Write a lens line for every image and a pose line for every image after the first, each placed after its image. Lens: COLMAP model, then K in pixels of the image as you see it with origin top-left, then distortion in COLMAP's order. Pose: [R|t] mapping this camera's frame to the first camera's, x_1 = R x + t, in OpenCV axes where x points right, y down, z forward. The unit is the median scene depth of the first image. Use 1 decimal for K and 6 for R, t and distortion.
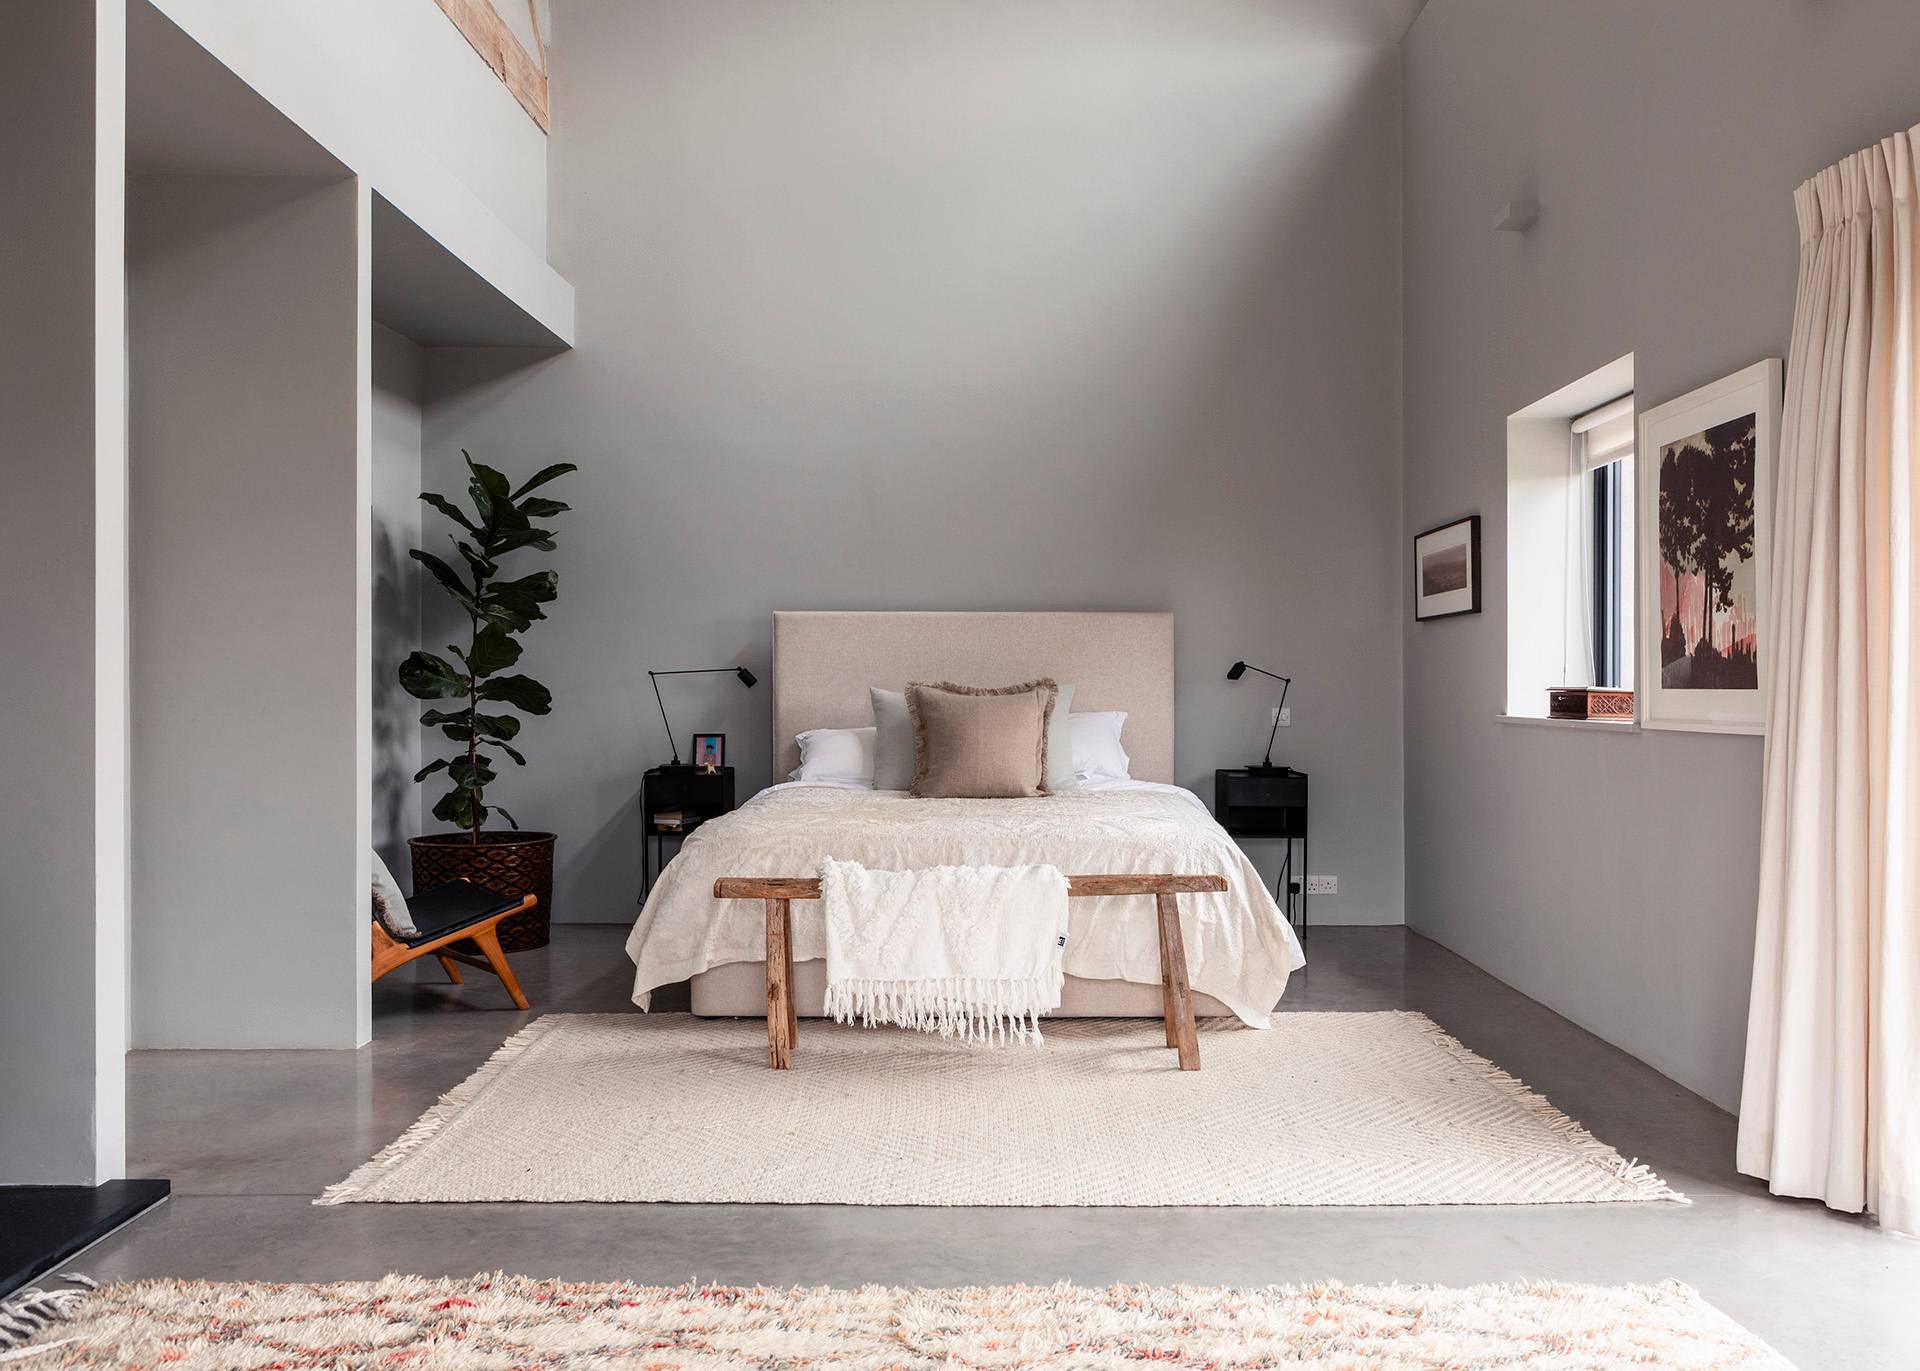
lens RADIAL K [[1494.4, 0, 967.0], [0, 1494.4, 681.5], [0, 0, 1]] dist [-0.012613, 0.001194]
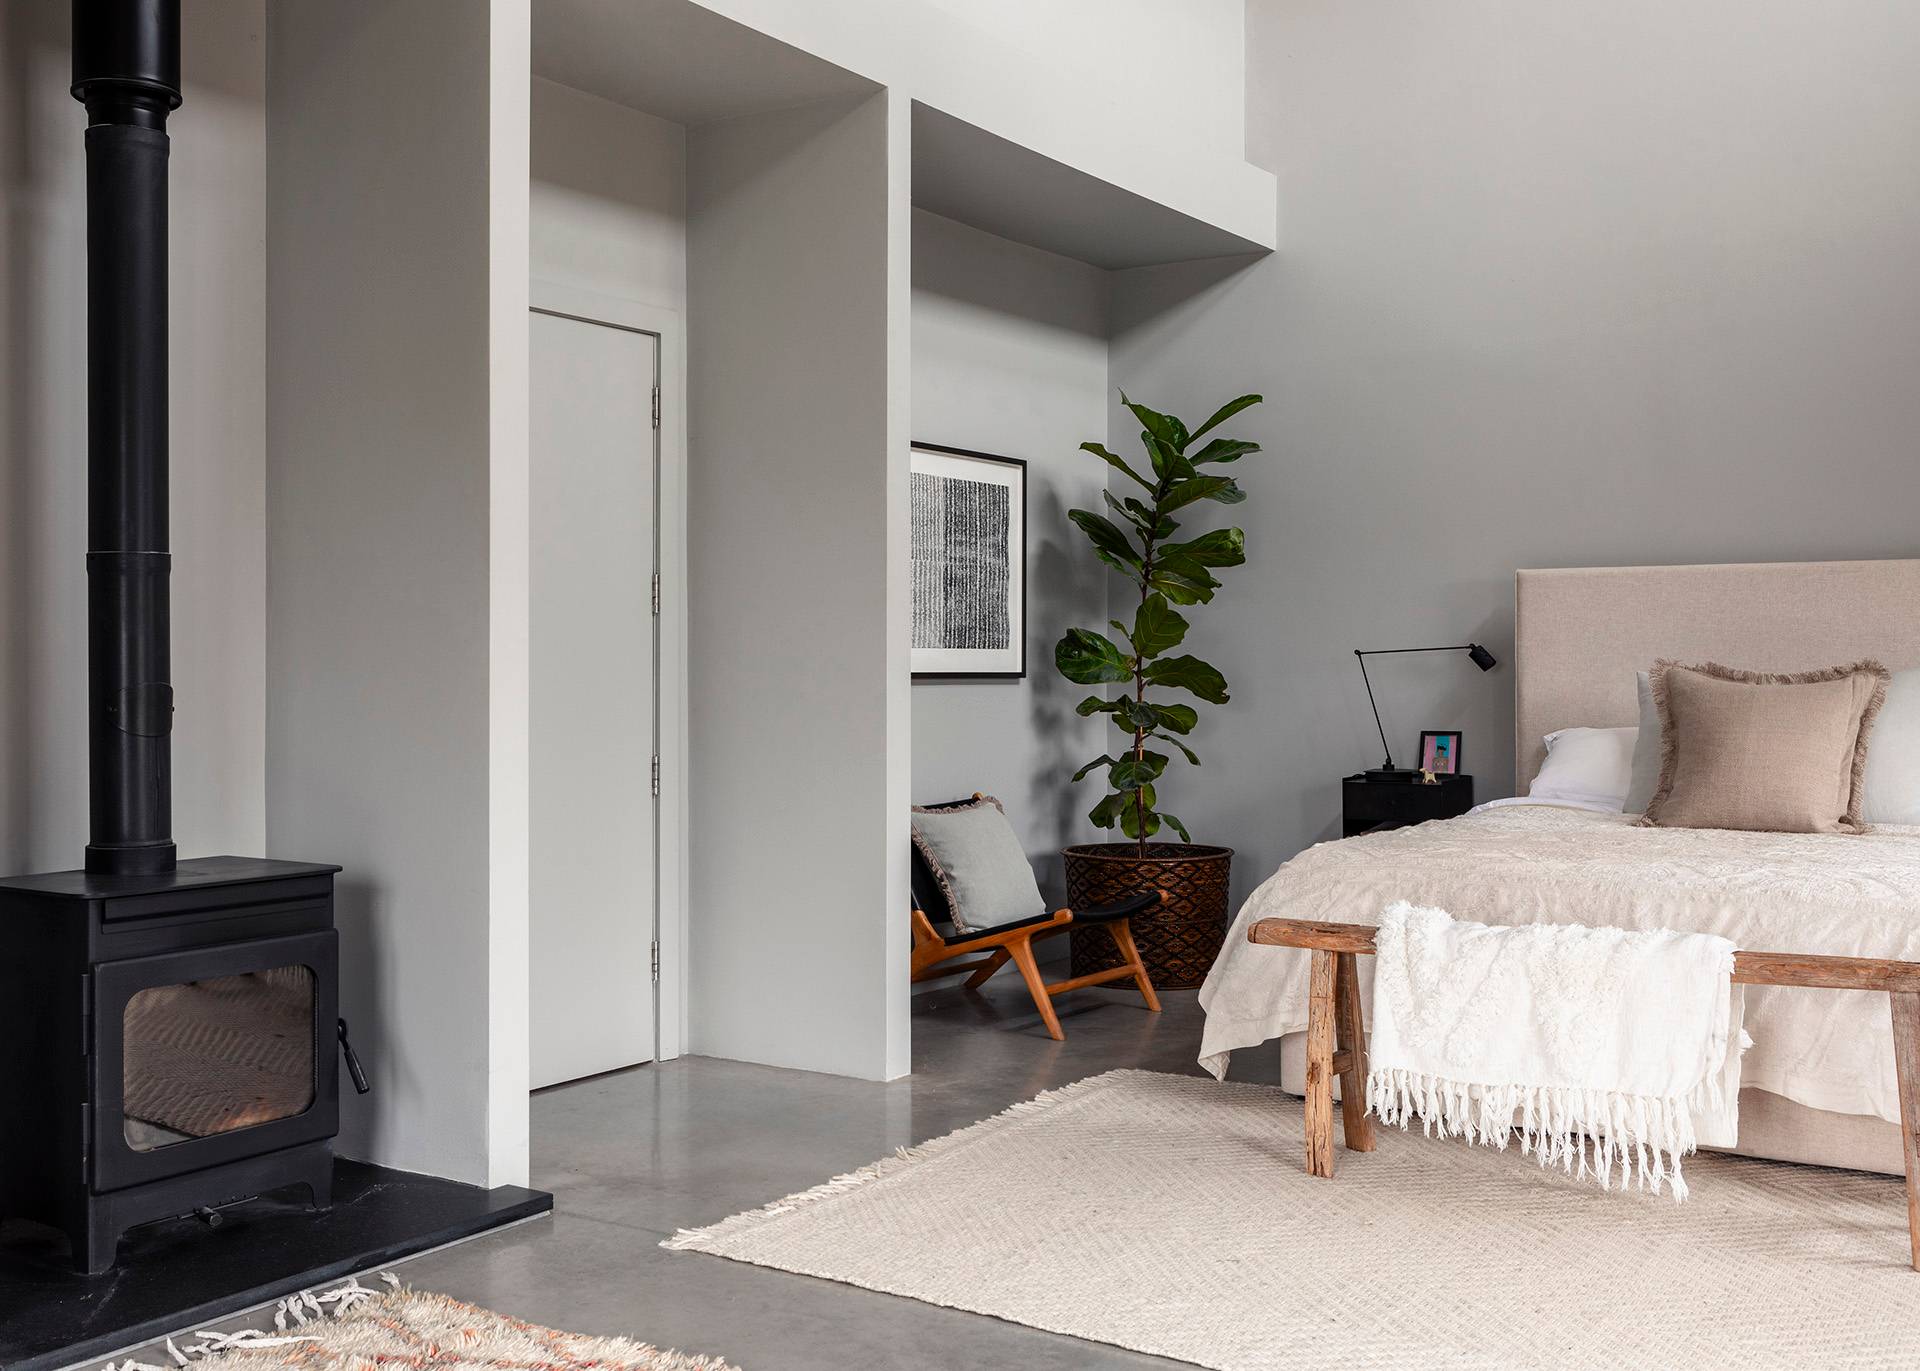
lens RADIAL K [[1843.4, 0, 966.7], [0, 1843.4, 663.9], [0, 0, 1]] dist [-0.006630, 0.001554]
pose [[0.841992, -0.000526, -0.539490, 0.159185], [0.000818, 1.000000, 0.000303, -0.000115], [0.539490, -0.000696, 0.841992, 0.082319]]
